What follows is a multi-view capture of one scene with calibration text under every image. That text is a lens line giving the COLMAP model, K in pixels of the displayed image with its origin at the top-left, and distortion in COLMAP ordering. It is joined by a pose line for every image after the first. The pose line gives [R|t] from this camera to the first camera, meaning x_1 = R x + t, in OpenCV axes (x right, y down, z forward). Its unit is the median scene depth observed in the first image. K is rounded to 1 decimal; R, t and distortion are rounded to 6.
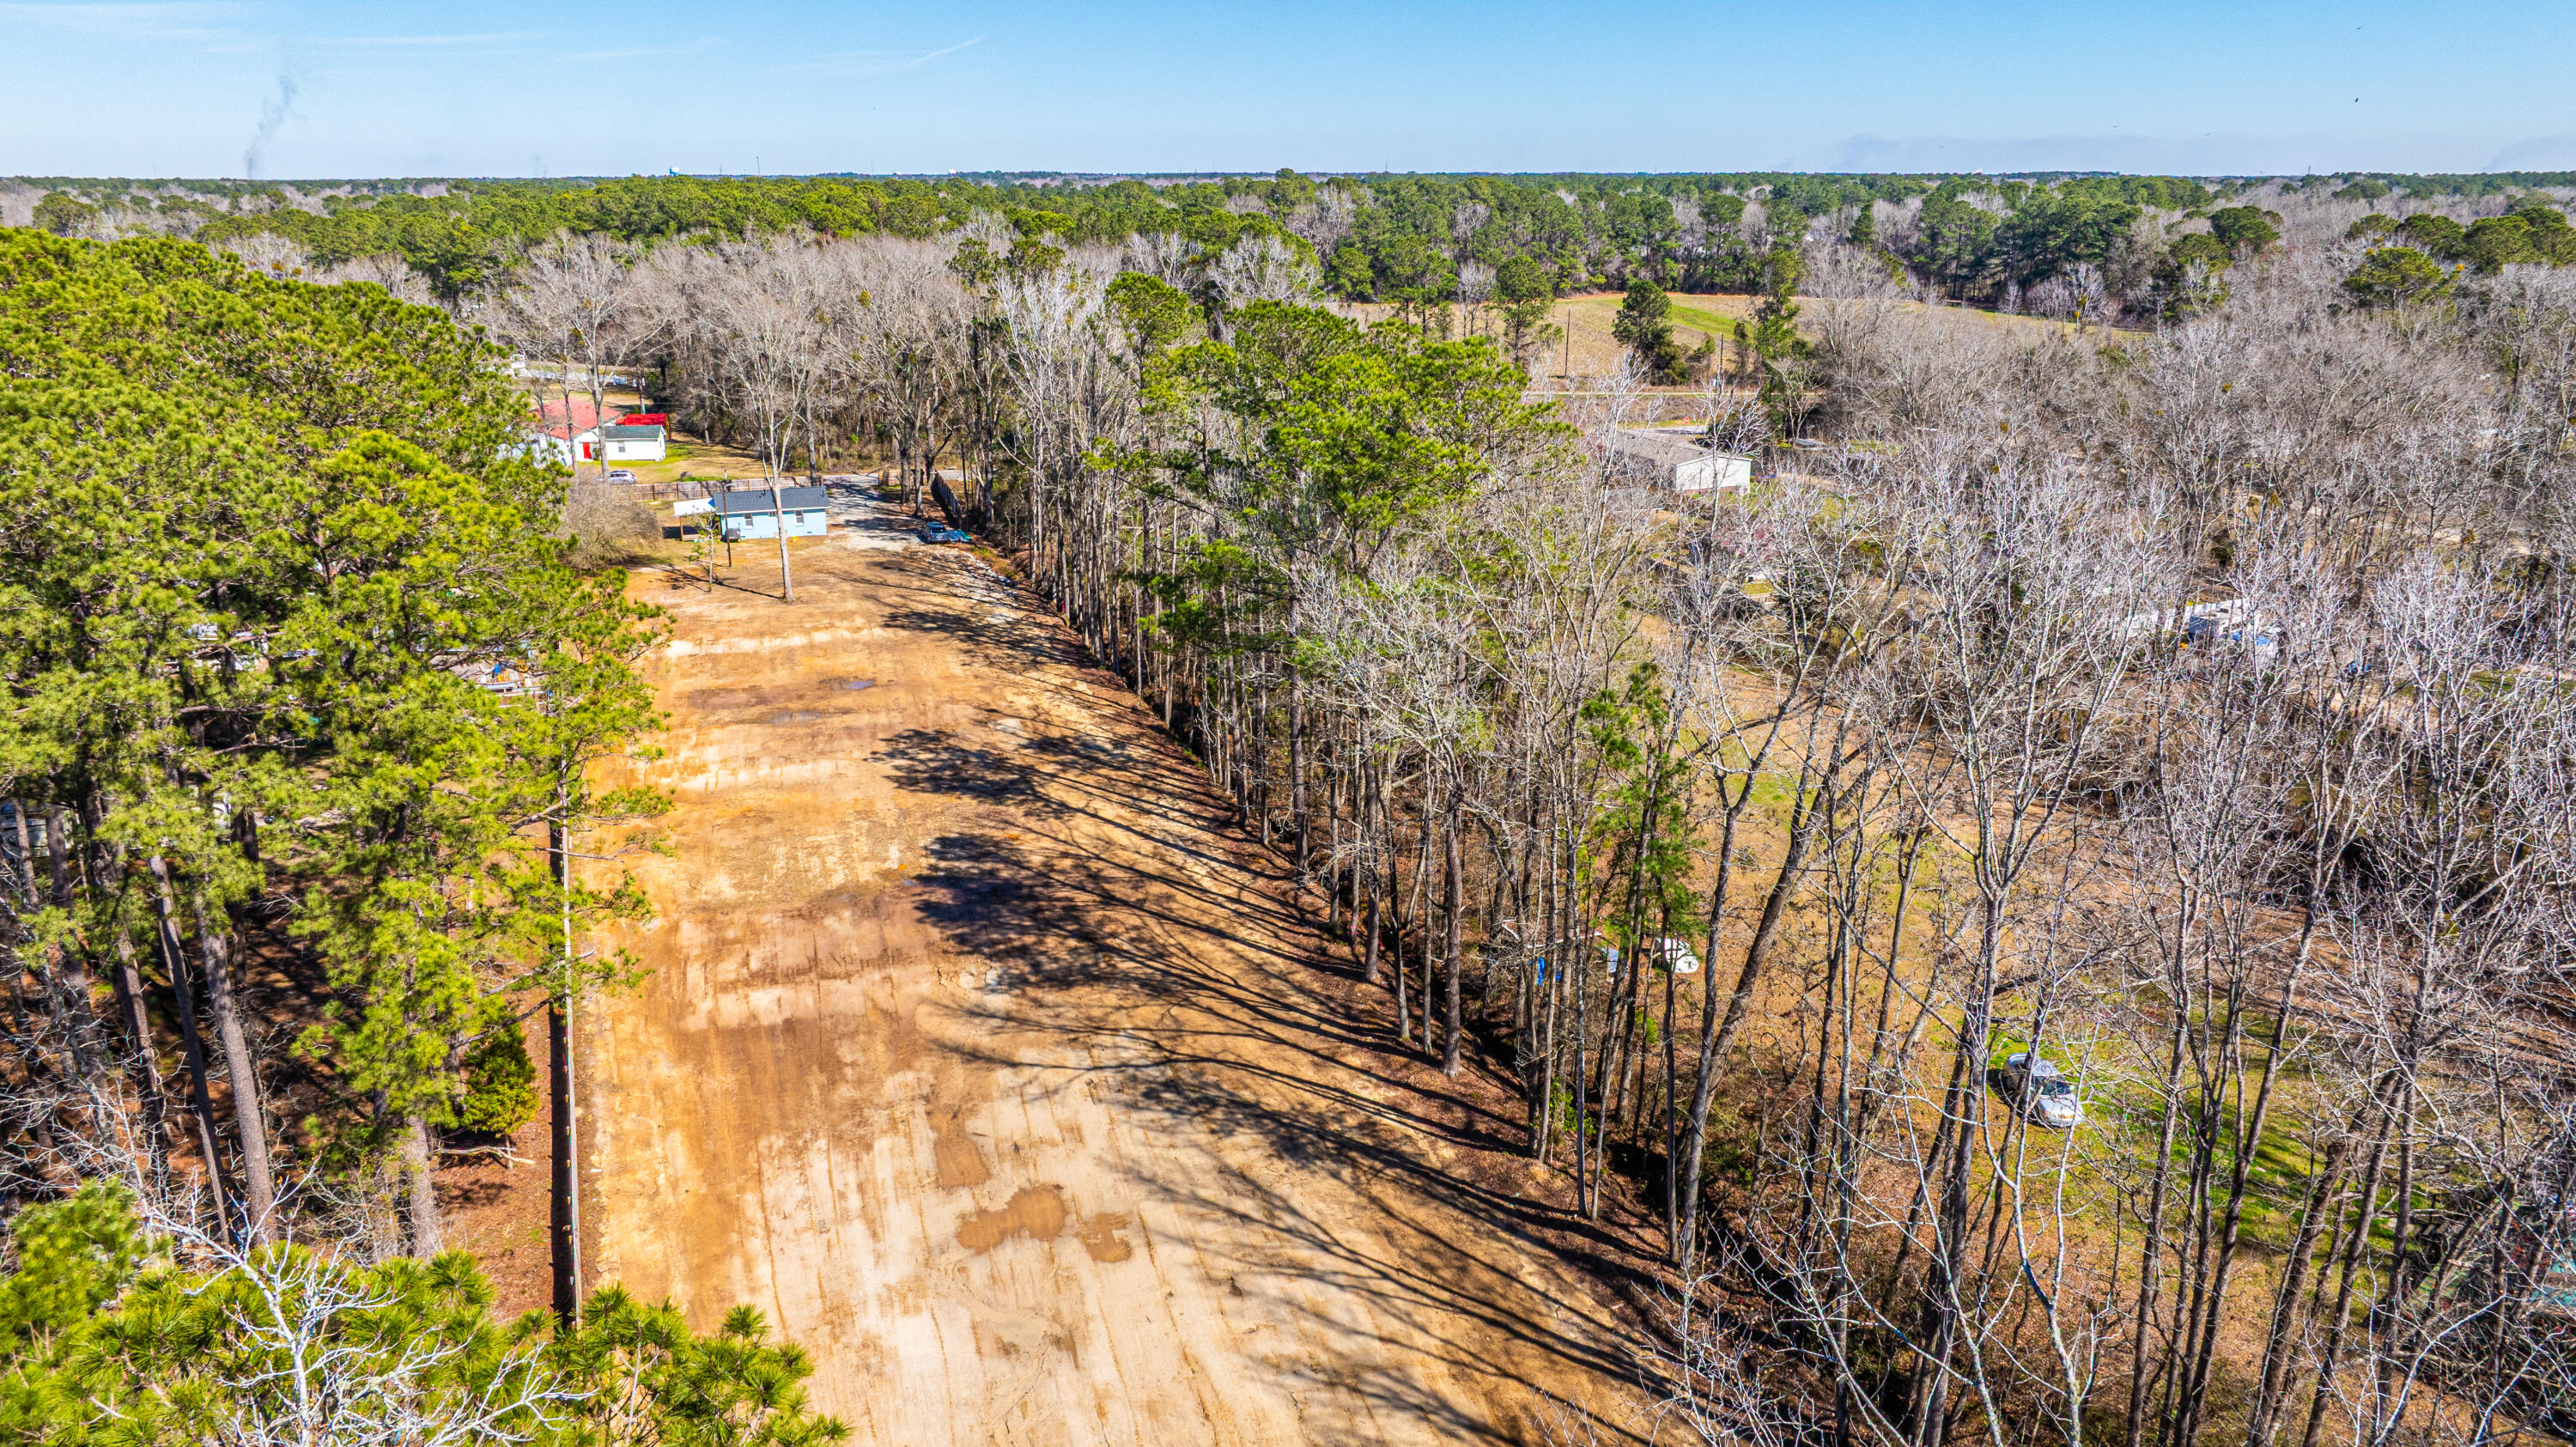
lens RADIAL K [[1808.1, 0, 1302.2], [0, 1808.1, 720.0], [0, 0, 1]] dist [-0.020473, -0.003453]
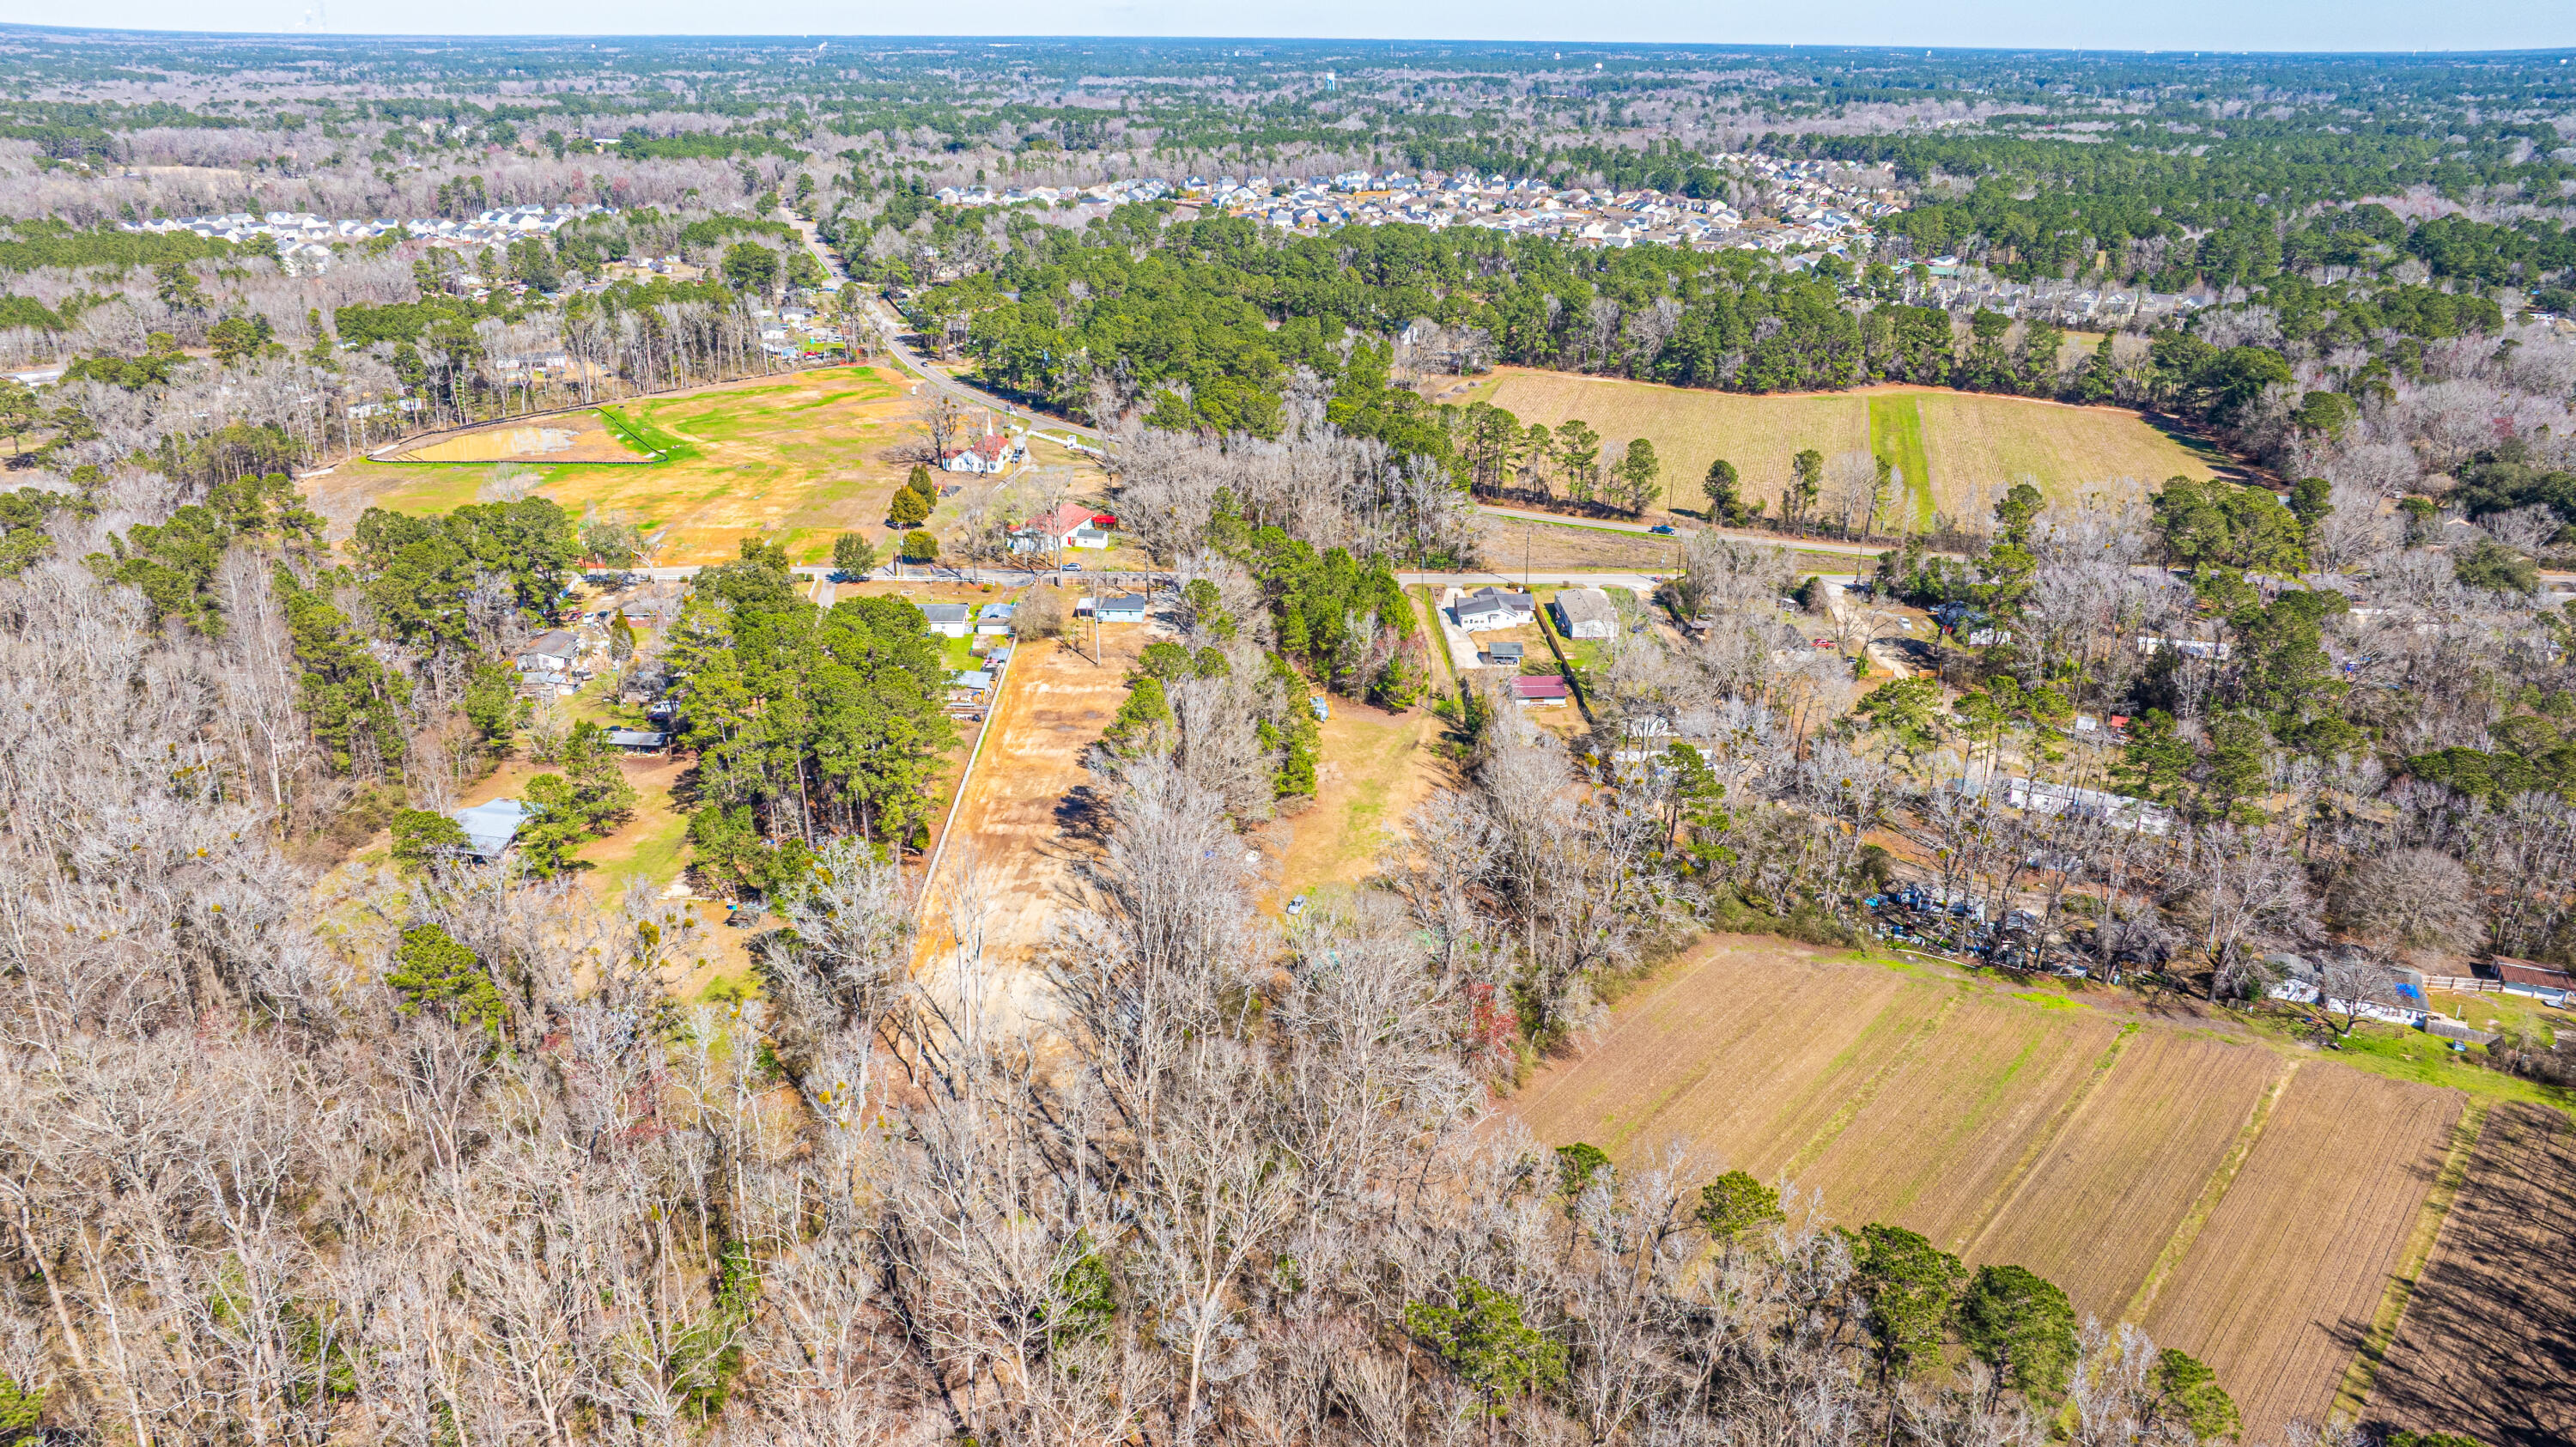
lens RADIAL K [[1808.1, 0, 1302.2], [0, 1808.1, 720.0], [0, 0, 1]] dist [-0.020473, -0.003453]
pose [[0.937640, 0.133148, -0.321096, 1.157042], [-0.109630, 0.989860, 0.090328, -0.372465], [0.329867, -0.049494, 0.942729, -1.815742]]
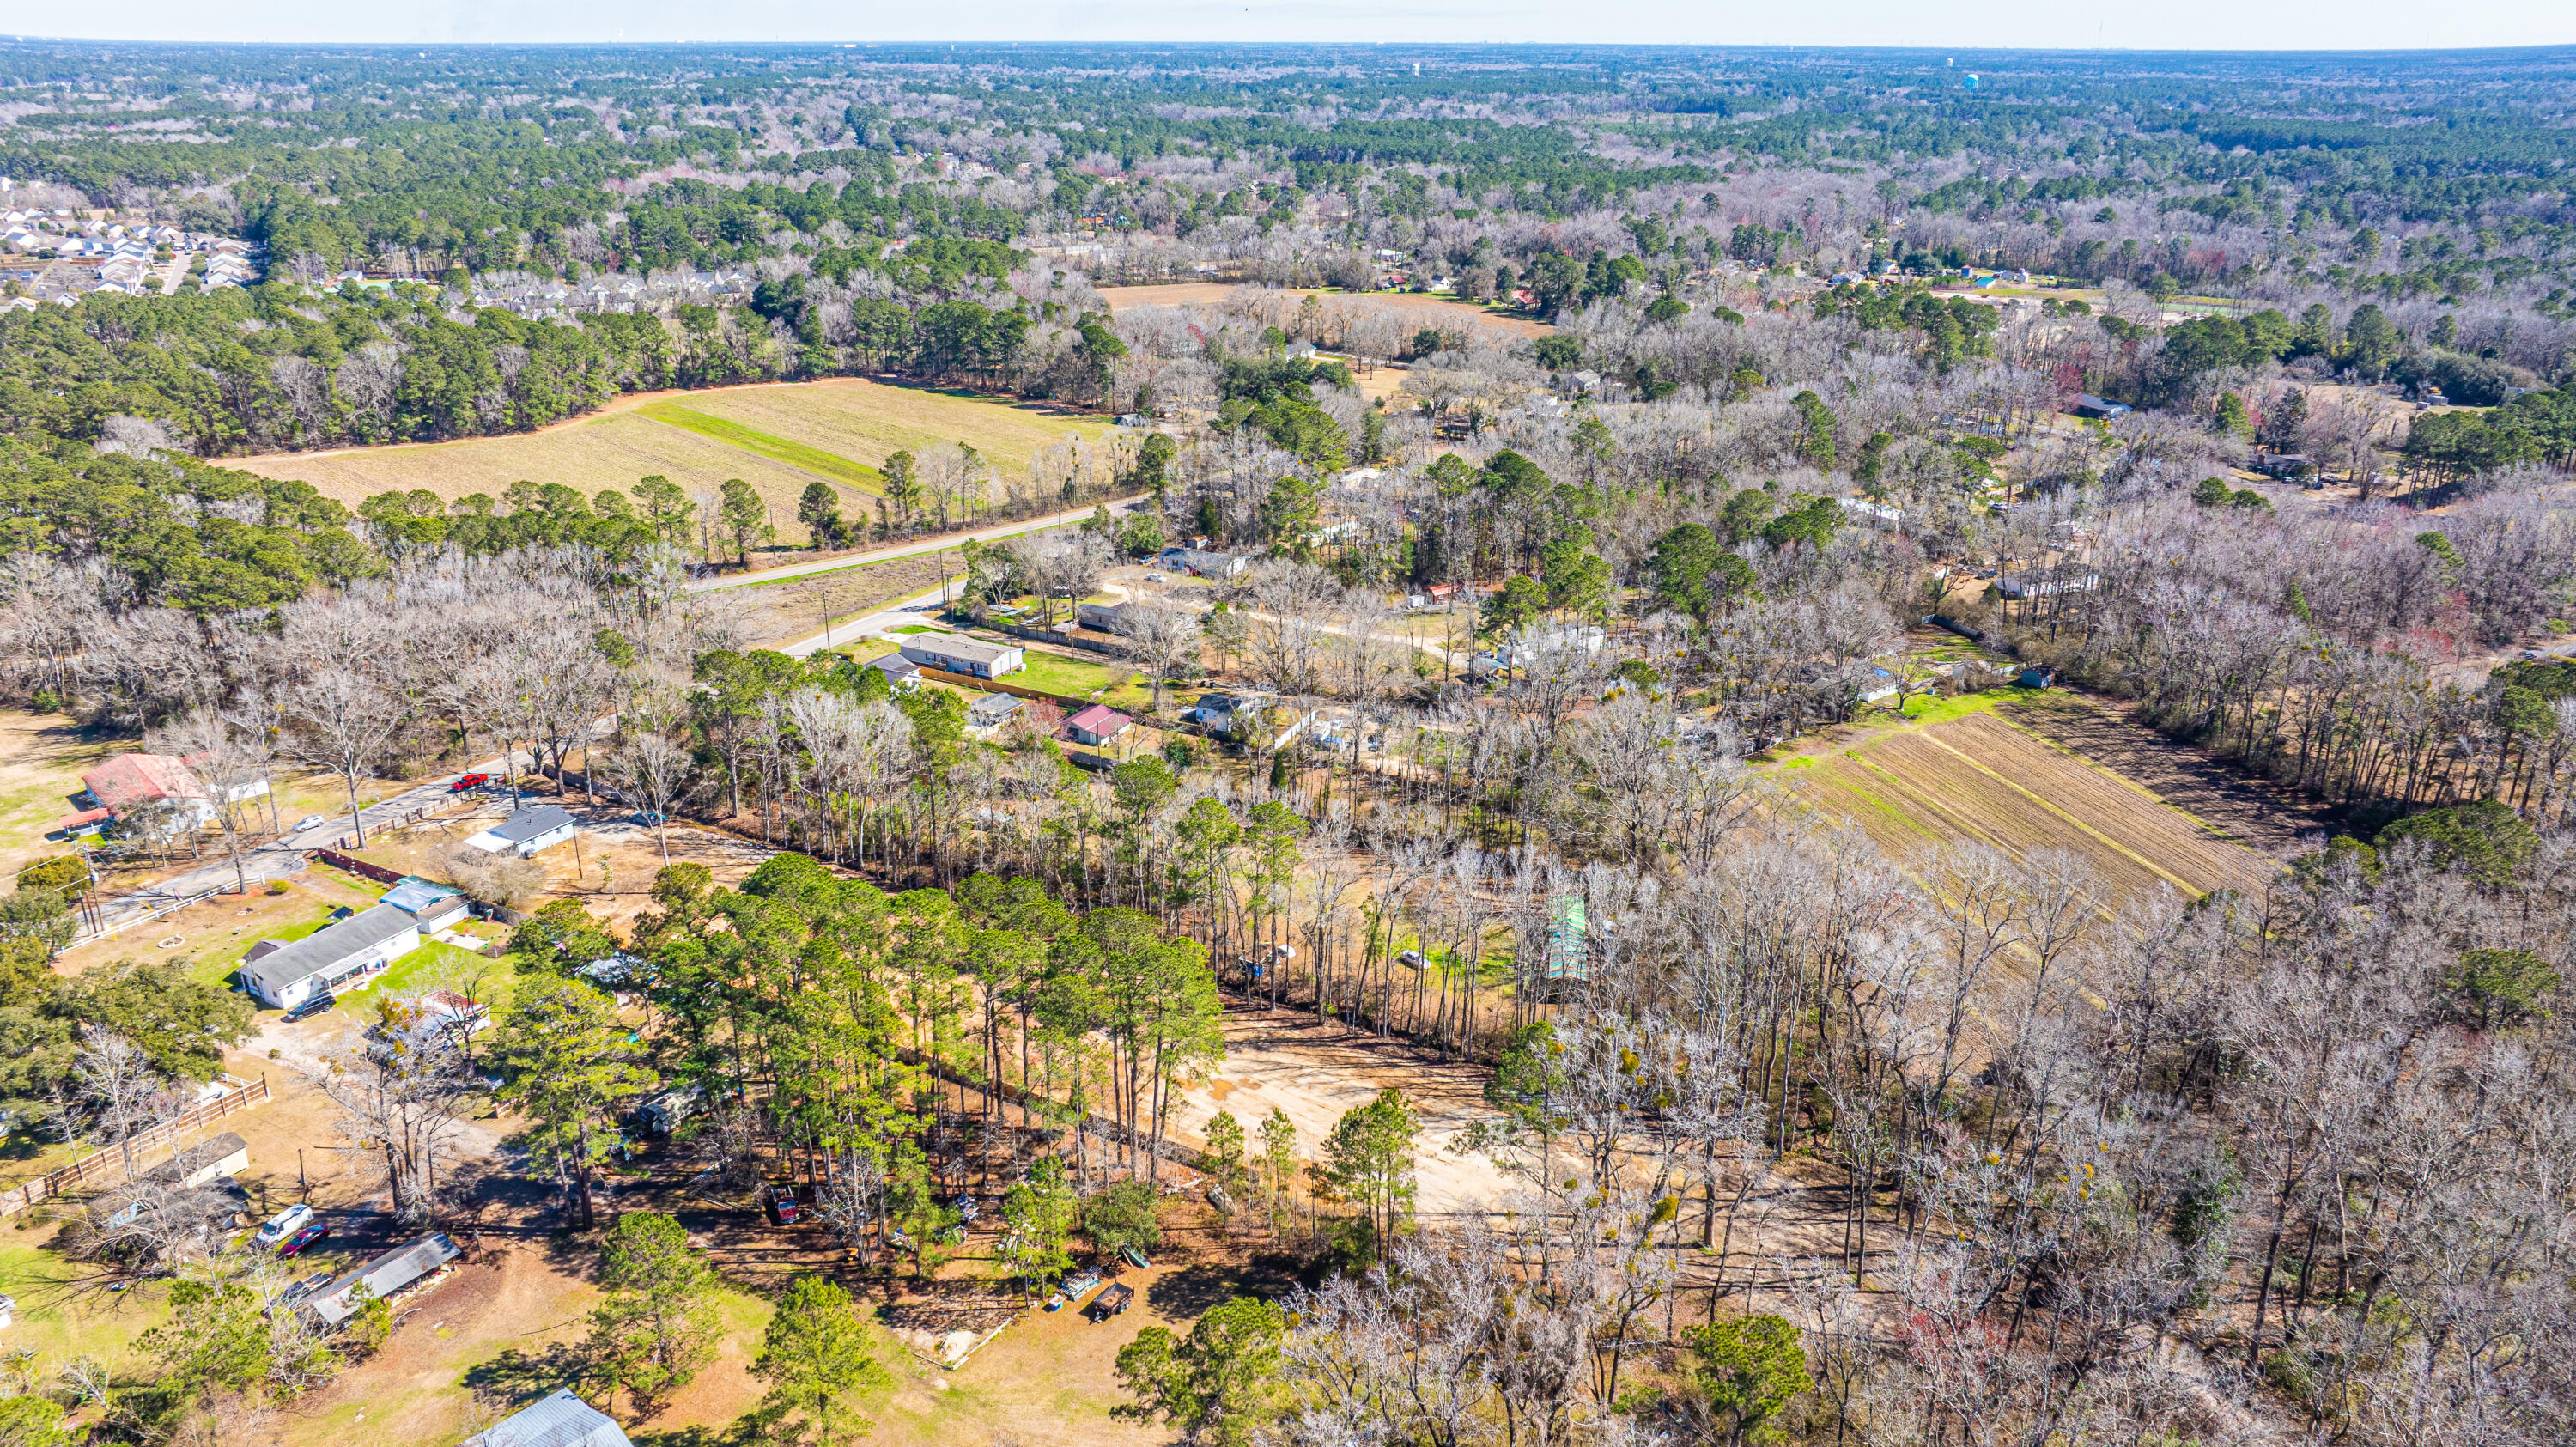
lens RADIAL K [[1808.1, 0, 1302.2], [0, 1808.1, 720.0], [0, 0, 1]] dist [-0.020473, -0.003453]
pose [[0.772902, -0.221312, 0.594679, -1.259219], [0.177807, 0.975195, 0.131827, -0.544057], [-0.609104, 0.003849, 0.793081, -1.183142]]
